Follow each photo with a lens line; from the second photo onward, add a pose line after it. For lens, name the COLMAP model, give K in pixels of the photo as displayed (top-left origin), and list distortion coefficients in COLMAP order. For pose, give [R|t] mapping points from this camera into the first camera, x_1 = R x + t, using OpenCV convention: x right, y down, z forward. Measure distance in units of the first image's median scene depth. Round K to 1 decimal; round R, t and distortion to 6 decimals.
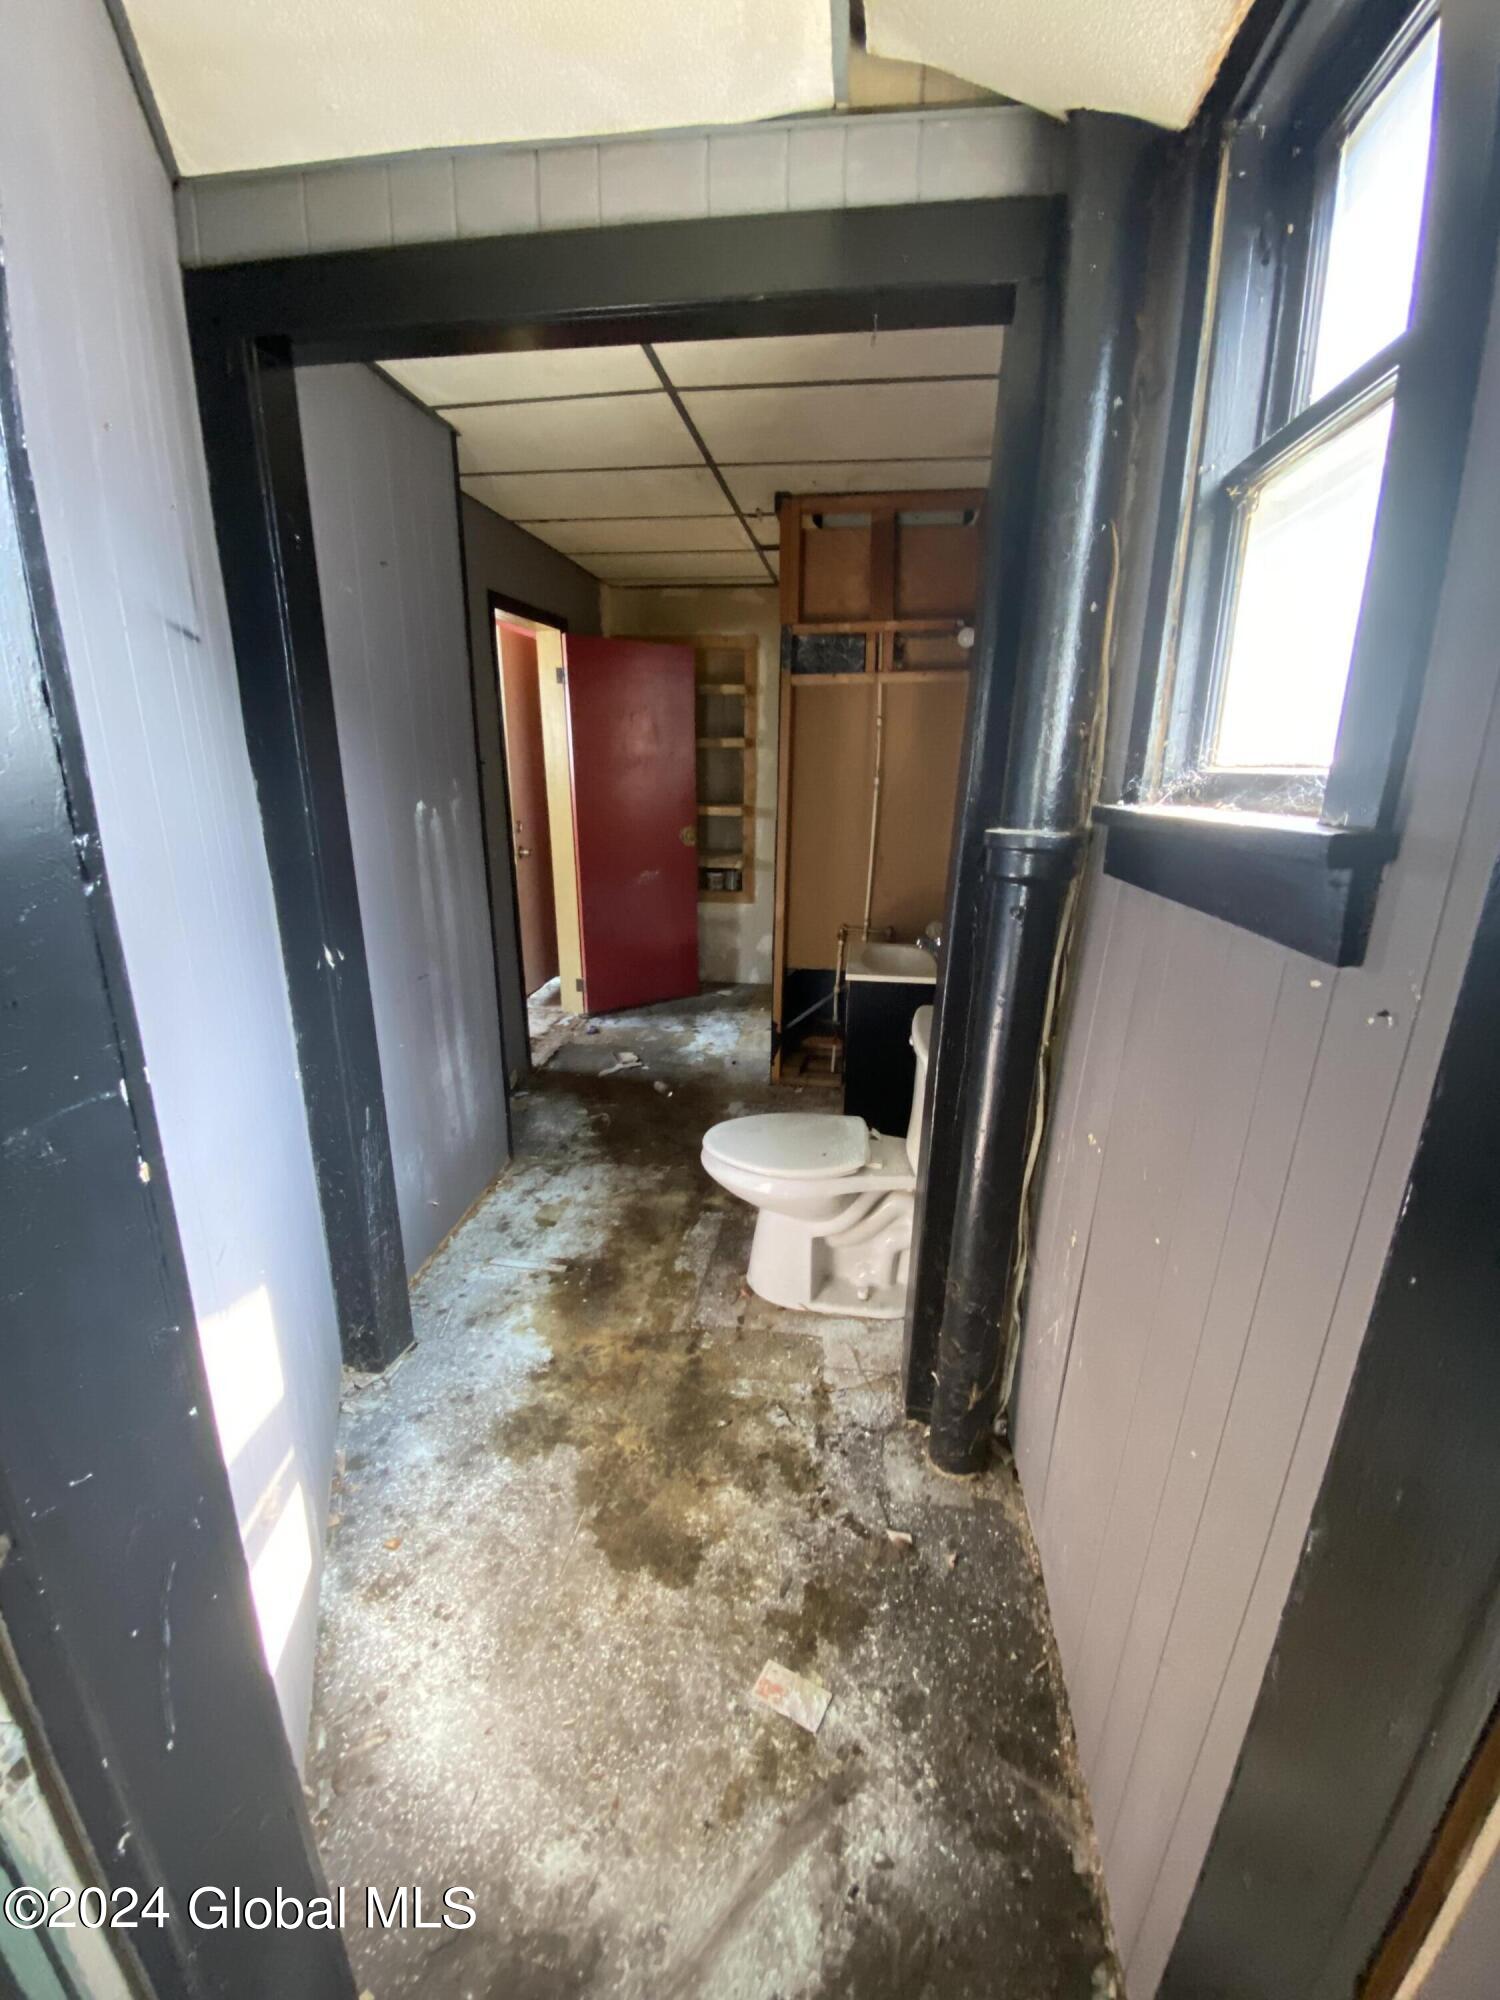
lens RADIAL K [[818.1, 0, 748.9], [0, 818.1, 997.2], [0, 0, 1]] dist [-0.005632, -0.001076]
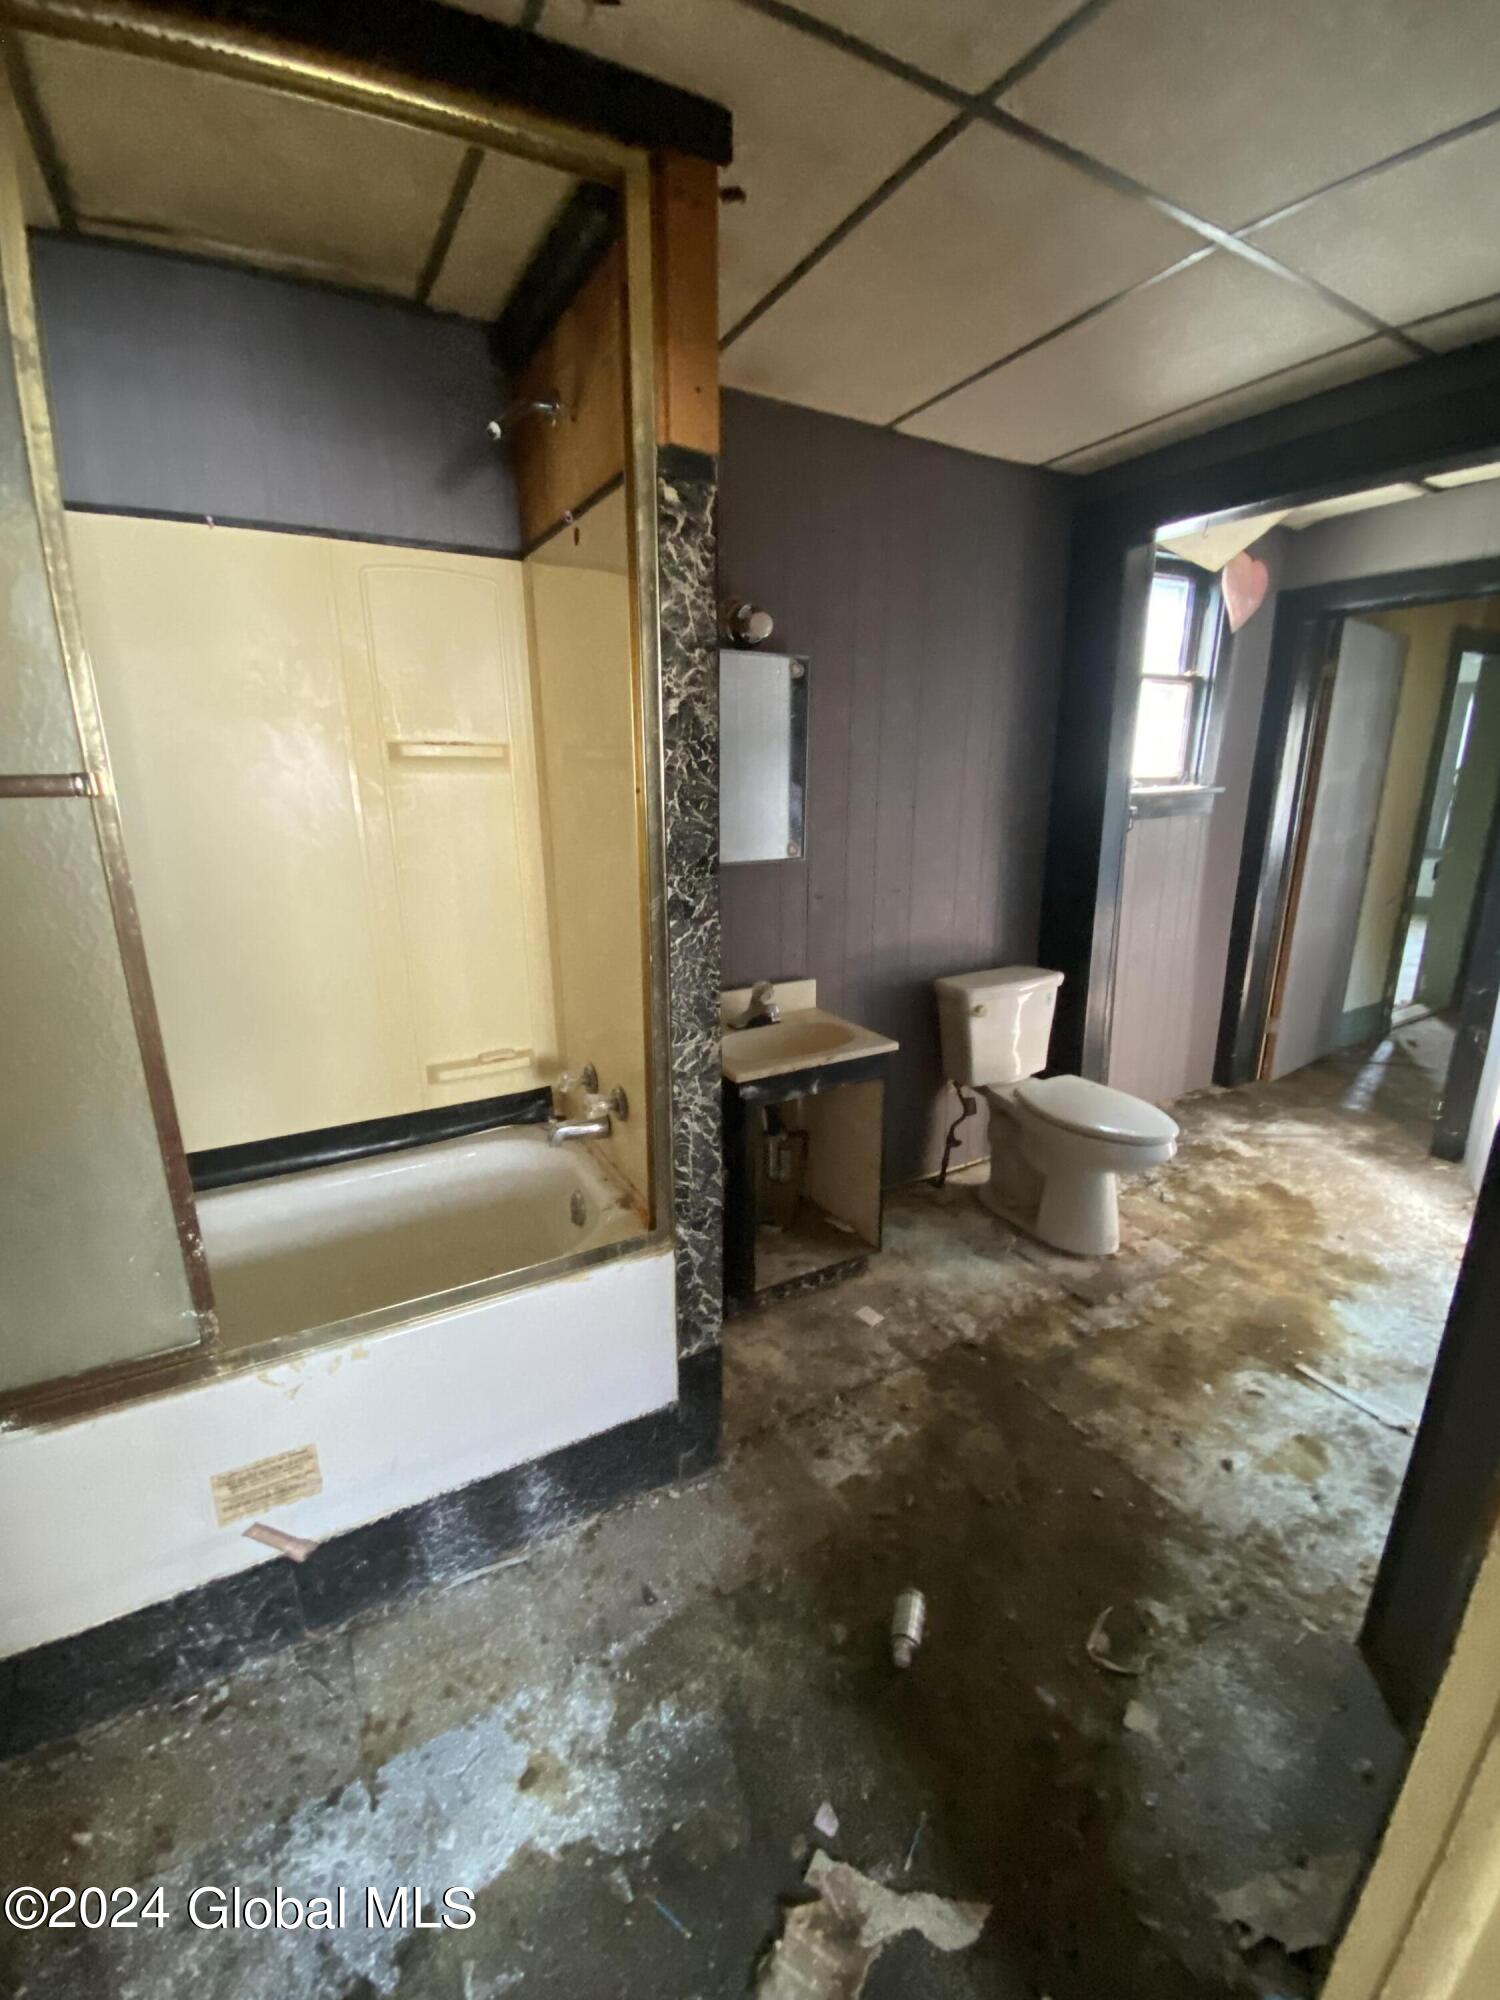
lens RADIAL K [[818.1, 0, 747.6], [0, 818.1, 998.1], [0, 0, 1]] dist [-0.005632, -0.001076]
pose [[-0.611908, -0.247984, 0.751048, -0.414944], [0.196531, 0.872122, 0.448083, -0.508228], [-0.766123, 0.421790, -0.484922, 1.681859]]
